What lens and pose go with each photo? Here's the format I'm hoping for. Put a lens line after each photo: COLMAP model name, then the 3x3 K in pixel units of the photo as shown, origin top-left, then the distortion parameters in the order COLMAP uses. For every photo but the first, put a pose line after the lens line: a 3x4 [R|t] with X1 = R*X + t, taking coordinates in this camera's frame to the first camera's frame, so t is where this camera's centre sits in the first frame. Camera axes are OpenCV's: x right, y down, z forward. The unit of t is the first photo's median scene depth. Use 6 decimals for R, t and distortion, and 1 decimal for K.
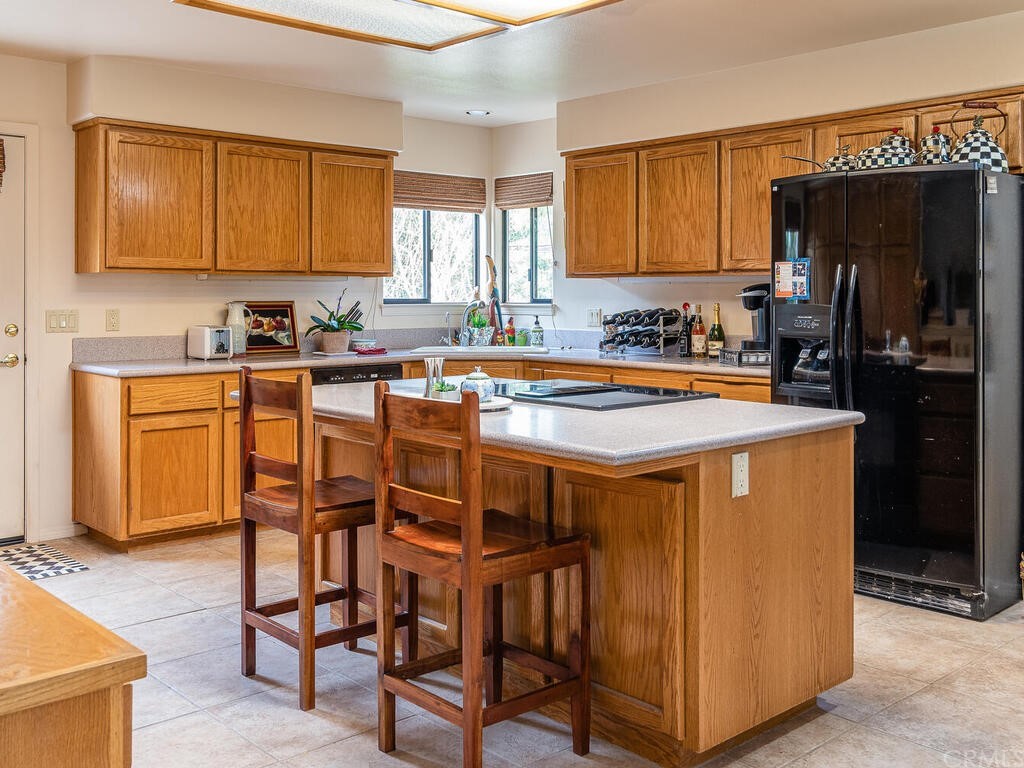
lens RADIAL K [[967.1, 0, 512.0], [0, 967.1, 384.0], [0, 0, 1]] dist [0.004294, 0.005599]
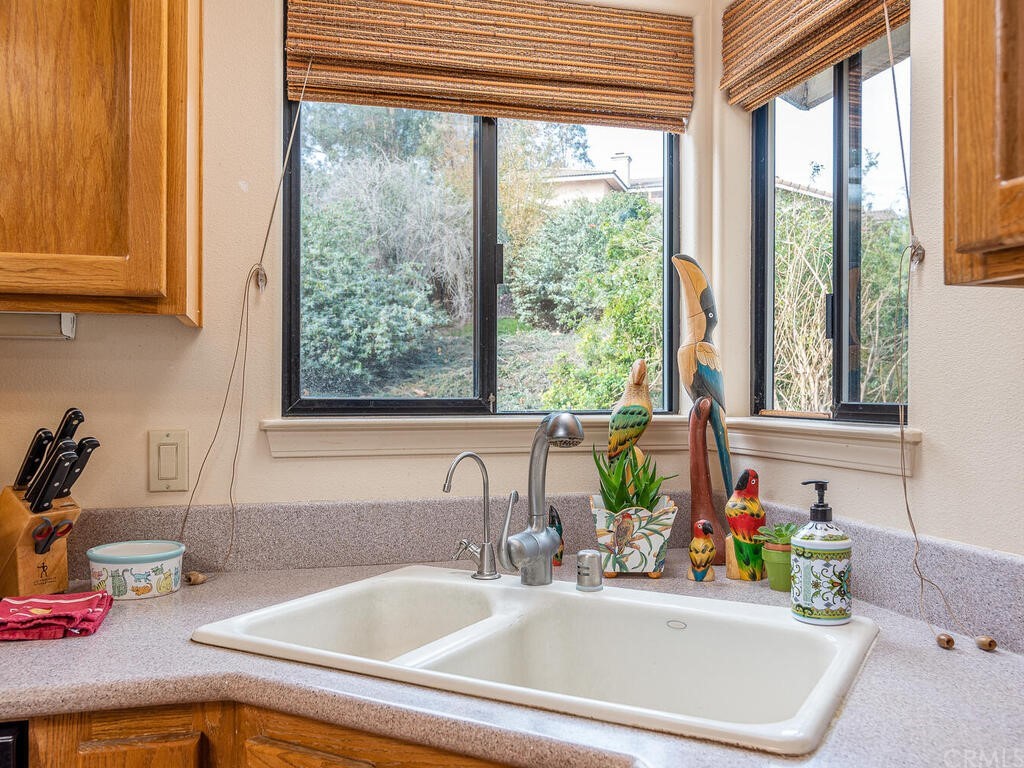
lens RADIAL K [[967.1, 0, 512.0], [0, 967.1, 384.0], [0, 0, 1]] dist [0.004294, 0.005599]
pose [[0.907909, 0.000033, -0.419167, 0.050841], [-0.039787, 0.995492, -0.086100, -0.066196], [0.417274, 0.094848, 0.903818, 0.720233]]
